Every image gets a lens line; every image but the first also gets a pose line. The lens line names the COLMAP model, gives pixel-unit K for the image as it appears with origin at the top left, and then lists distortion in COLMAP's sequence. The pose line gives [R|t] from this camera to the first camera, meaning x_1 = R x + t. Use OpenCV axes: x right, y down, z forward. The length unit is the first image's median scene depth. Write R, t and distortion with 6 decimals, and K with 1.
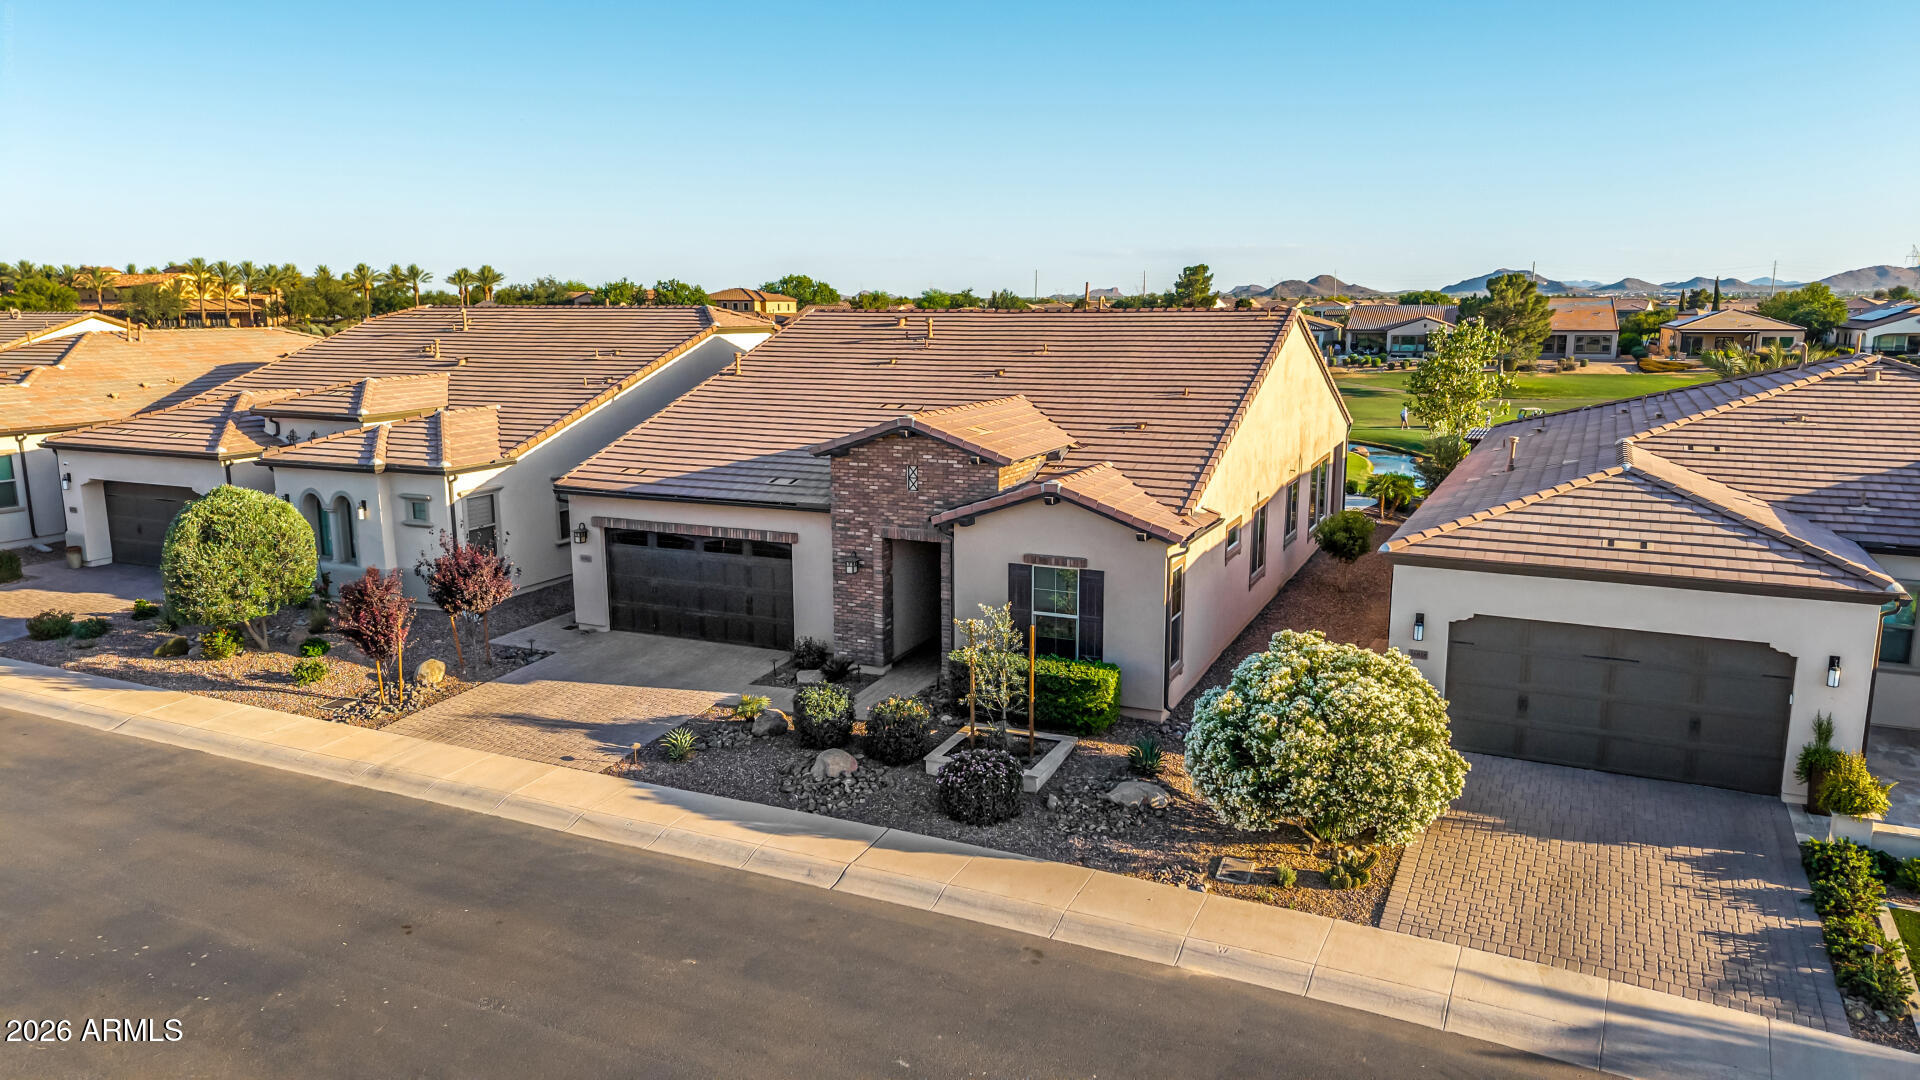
lens RADIAL K [[1279.0, 0, 954.7], [0, 1279.0, 544.1], [0, 0, 1]] dist [0.034784, -0.035145]
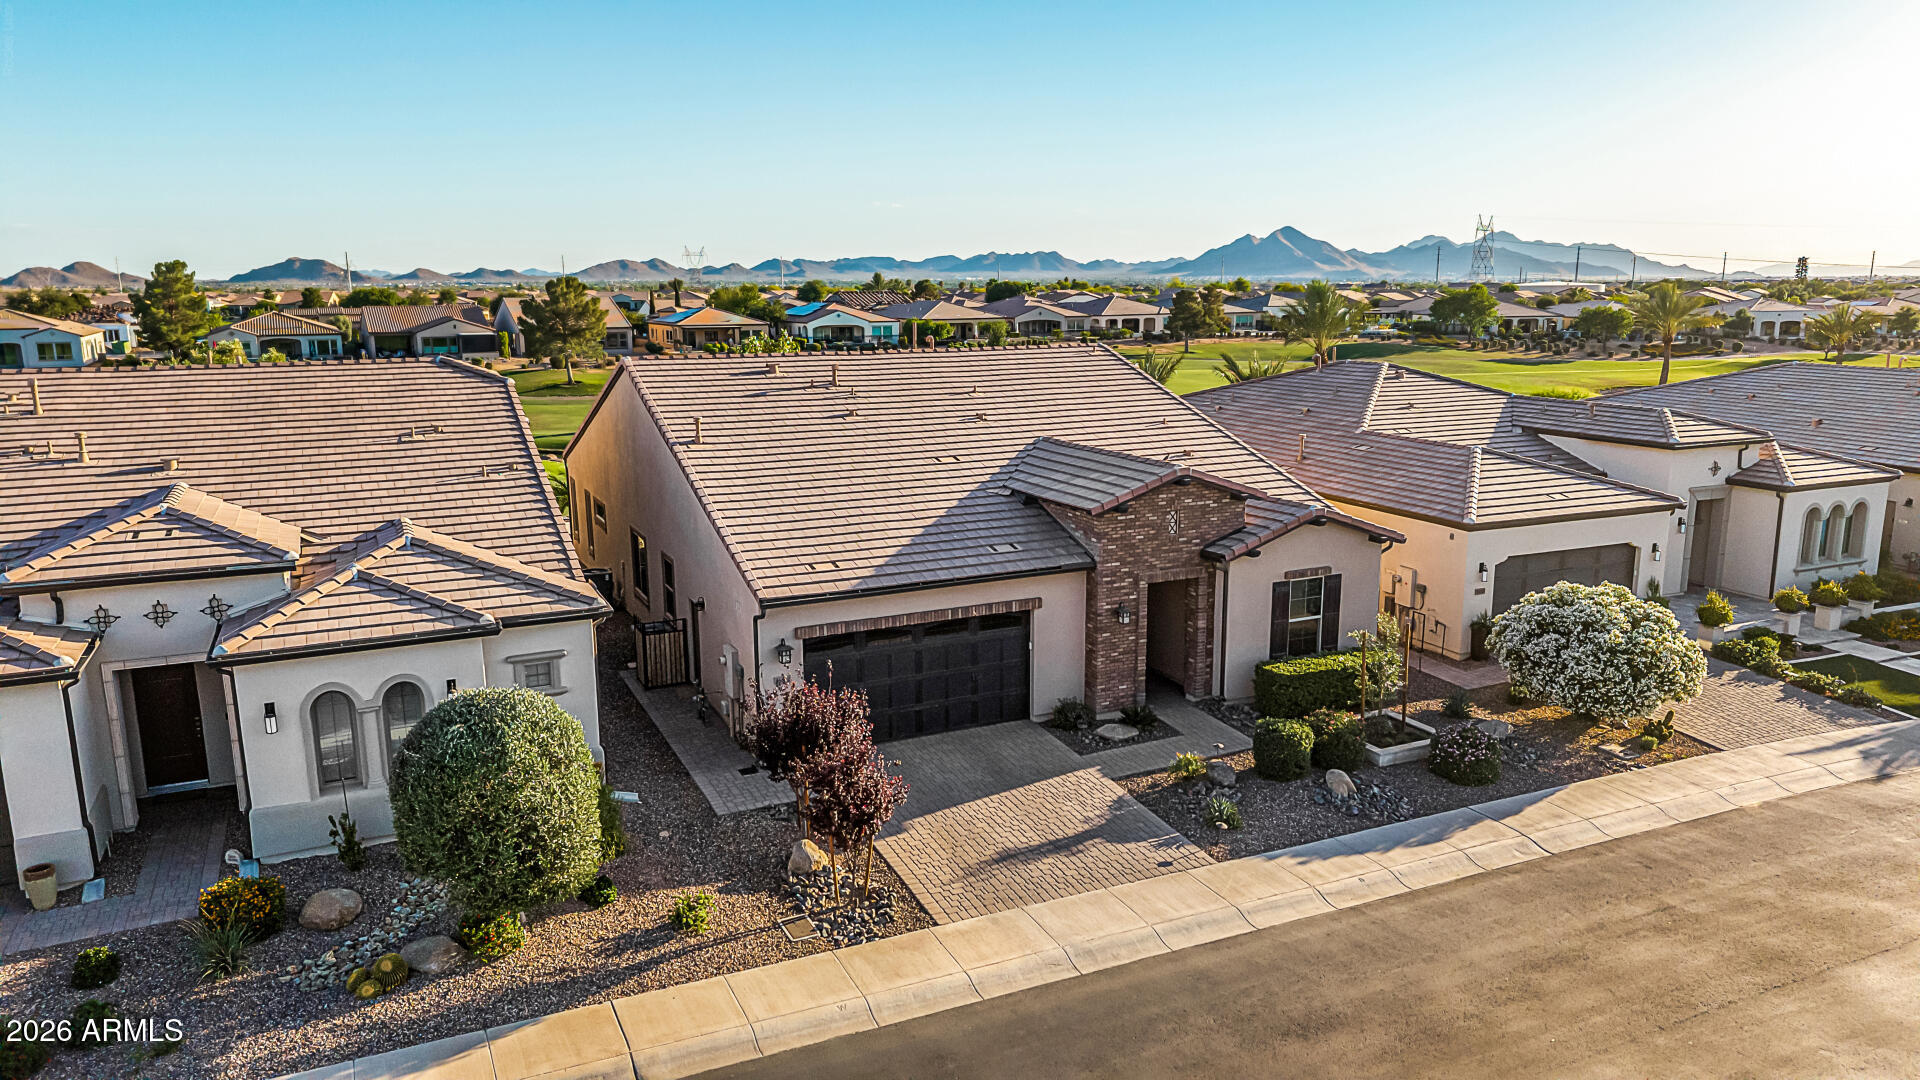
lens RADIAL K [[1279.0, 0, 954.7], [0, 1279.0, 544.1], [0, 0, 1]] dist [0.034784, -0.035145]
pose [[0.649784, -0.153774, 0.744402, -0.950939], [0.147824, 0.986190, 0.074686, -0.140776], [-0.745606, 0.061510, 0.663542, 0.424465]]
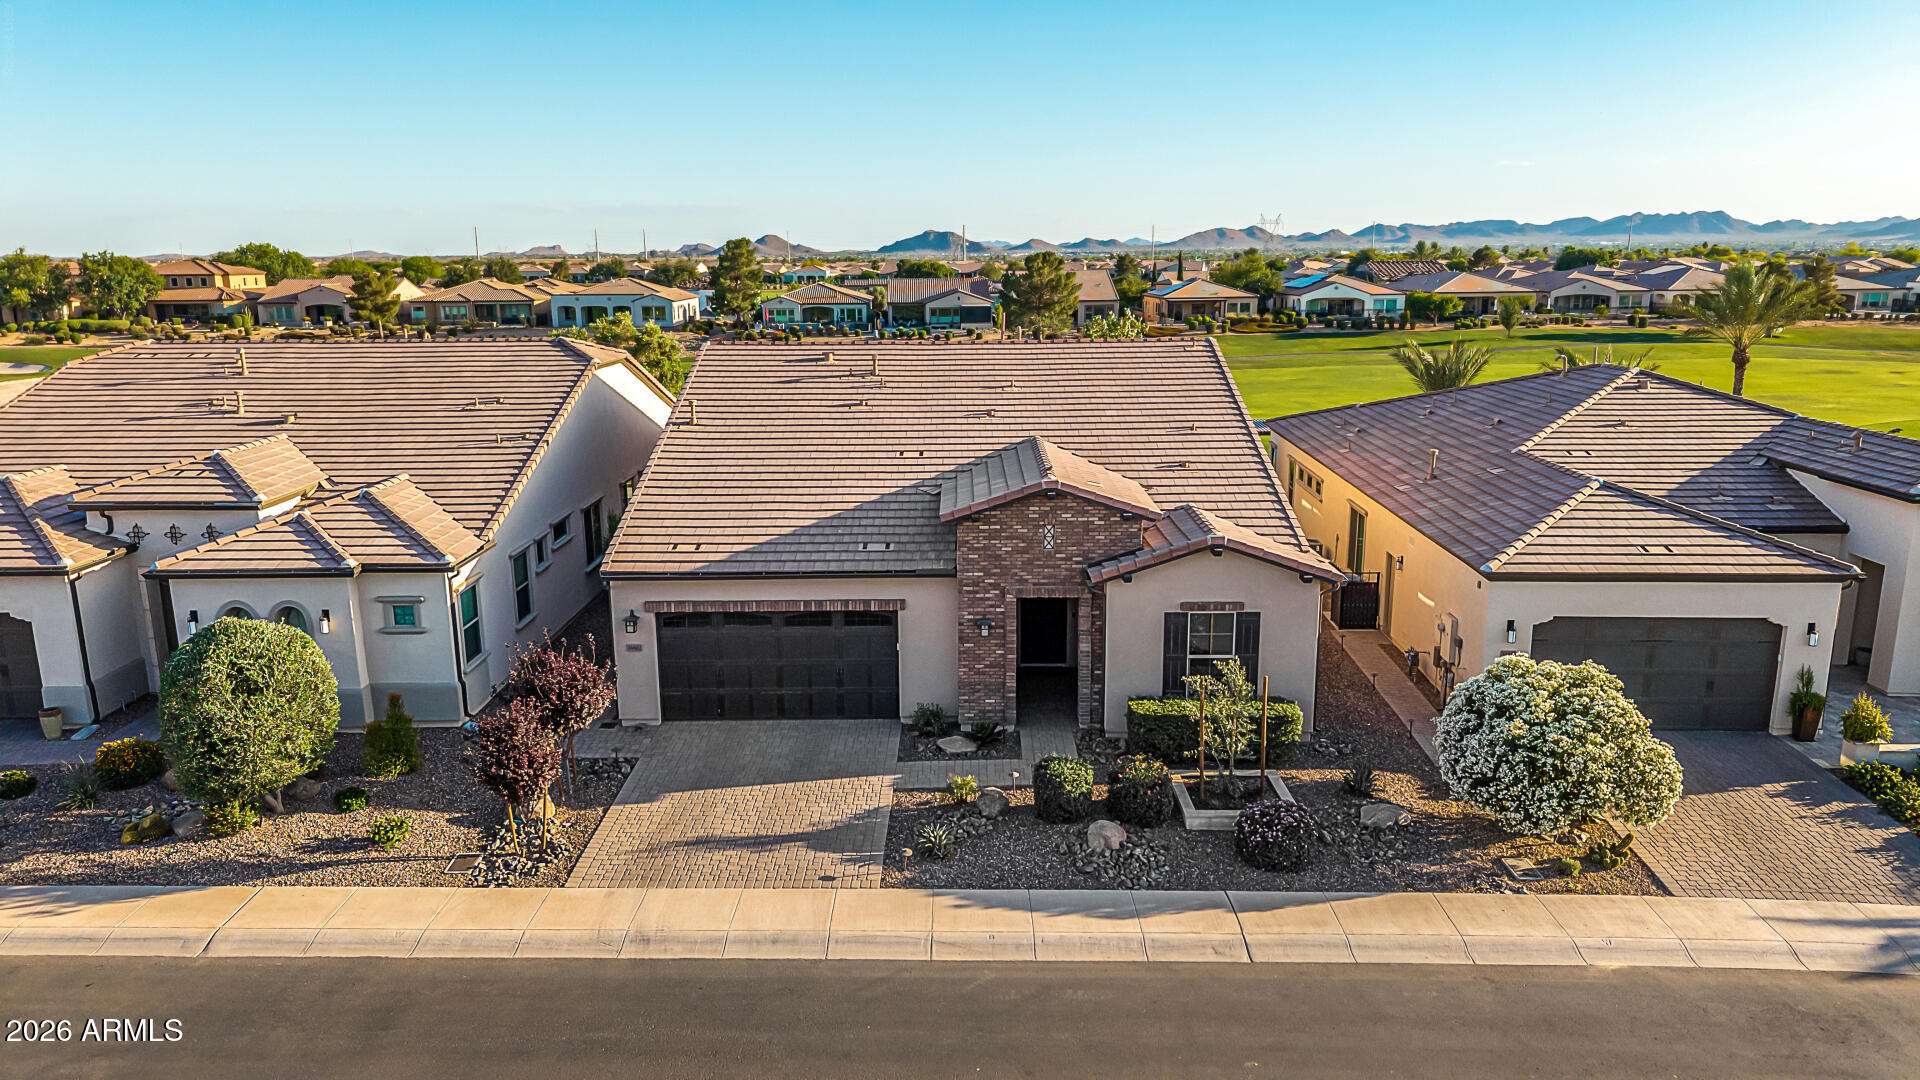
lens RADIAL K [[1277.8, 0, 955.7], [0, 1277.8, 541.1], [0, 0, 1]] dist [0.051955, -0.066770]
pose [[0.914644, -0.092463, 0.393544, -0.500072], [0.081190, 0.995672, 0.045238, -0.100313], [-0.396023, -0.009425, 0.918192, 0.095706]]
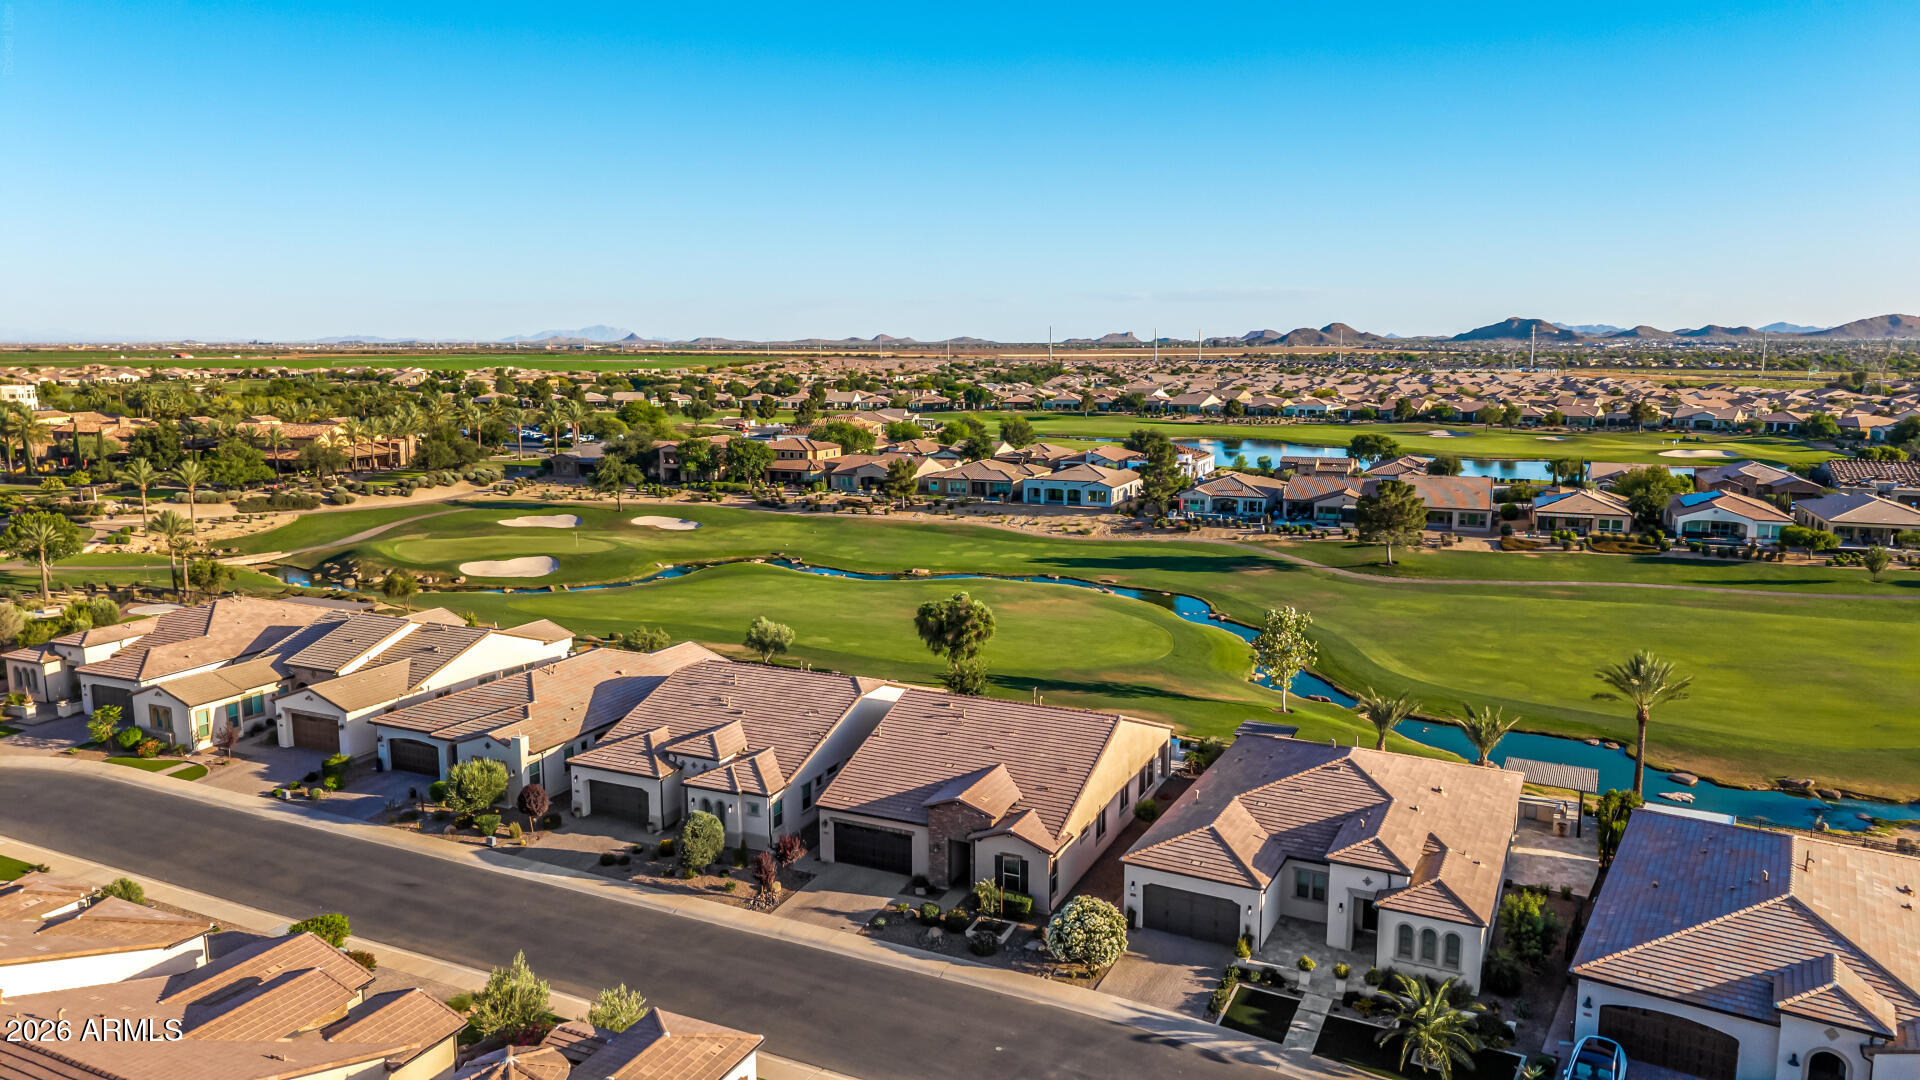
lens RADIAL K [[1272.3, 0, 954.9], [0, 1272.3, 558.0], [0, 0, 1]] dist [0.061945, -0.079961]
pose [[0.999916, 0.004490, -0.012195, -0.013250], [-0.004737, 0.999783, -0.020297, -0.548147], [0.012101, 0.020353, 0.999720, -1.708316]]
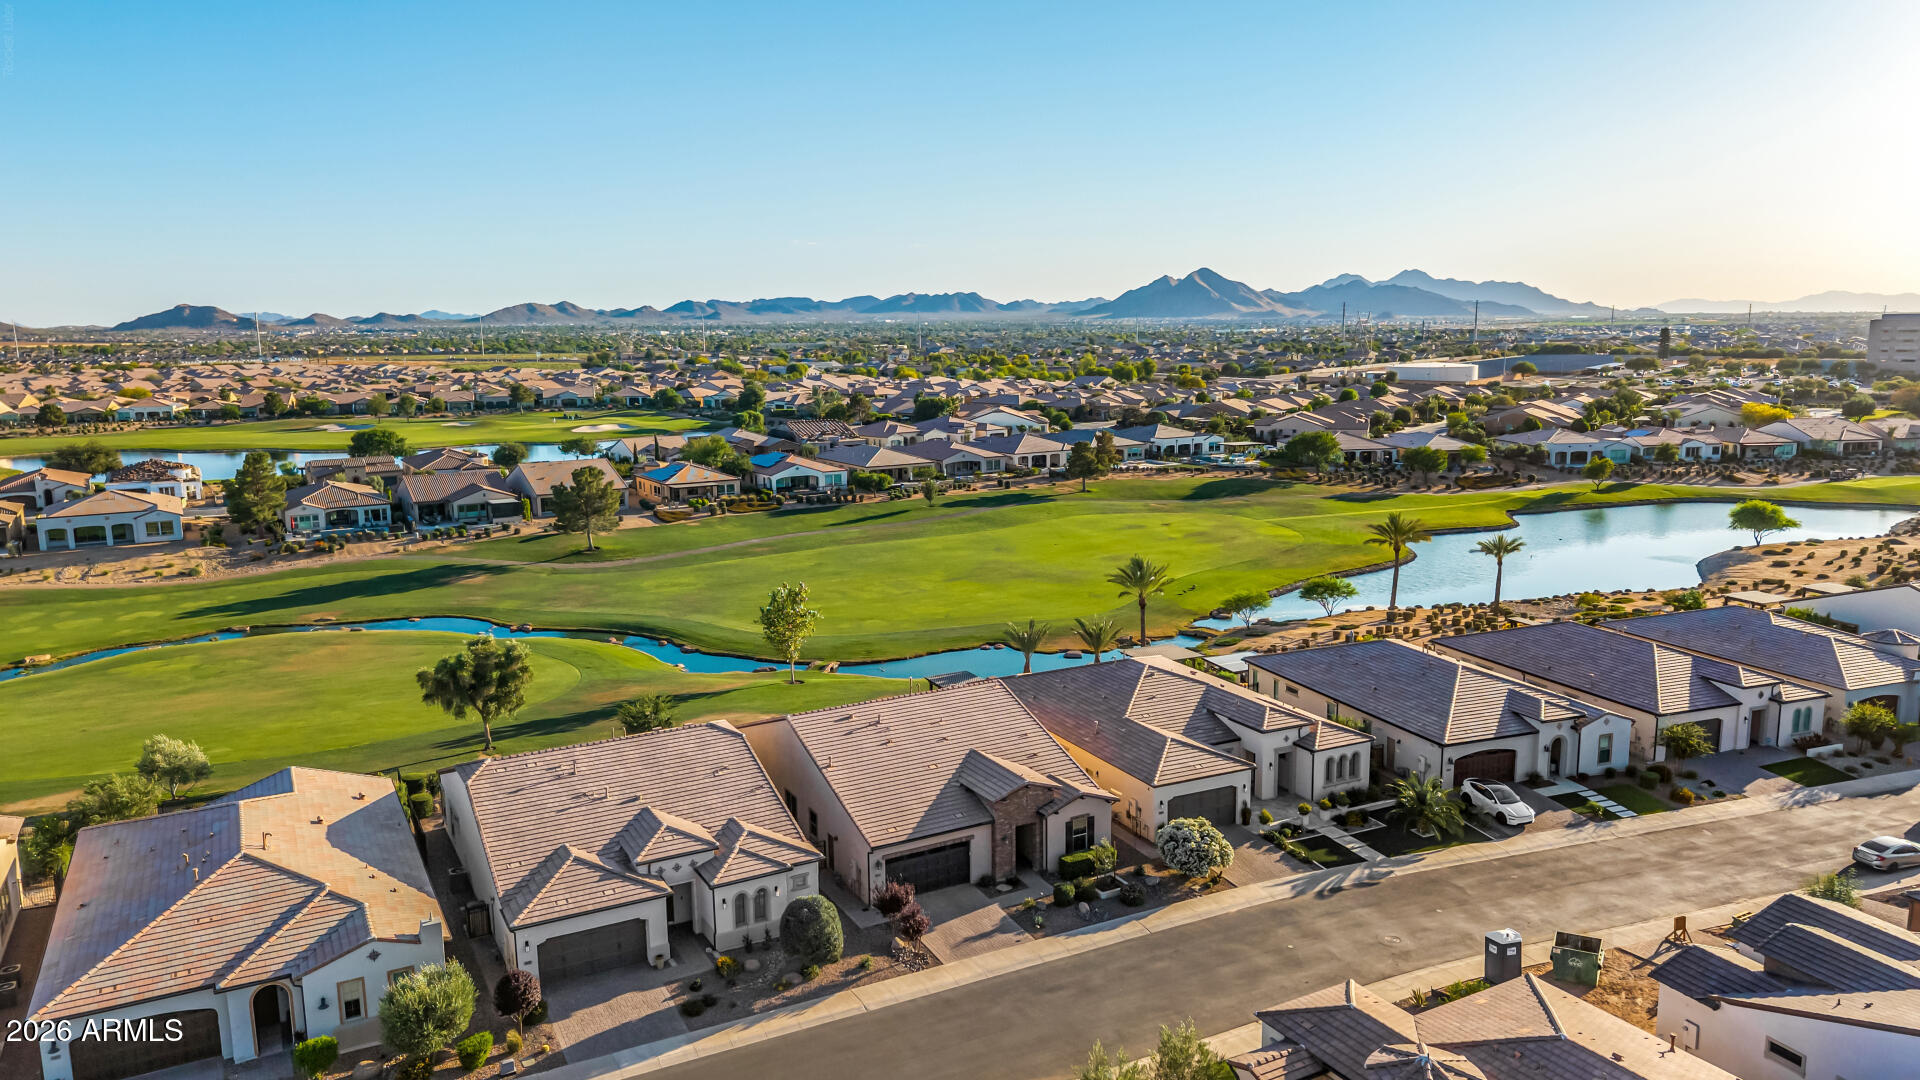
lens RADIAL K [[1303.1, 0, 955.3], [0, 1303.1, 561.7], [0, 0, 1]] dist [0.059779, -0.091358]
pose [[0.601516, -0.149663, 0.784716, -2.215605], [0.160285, 0.984929, 0.064984, -0.756901], [-0.782616, 0.086690, 0.616439, -0.636315]]
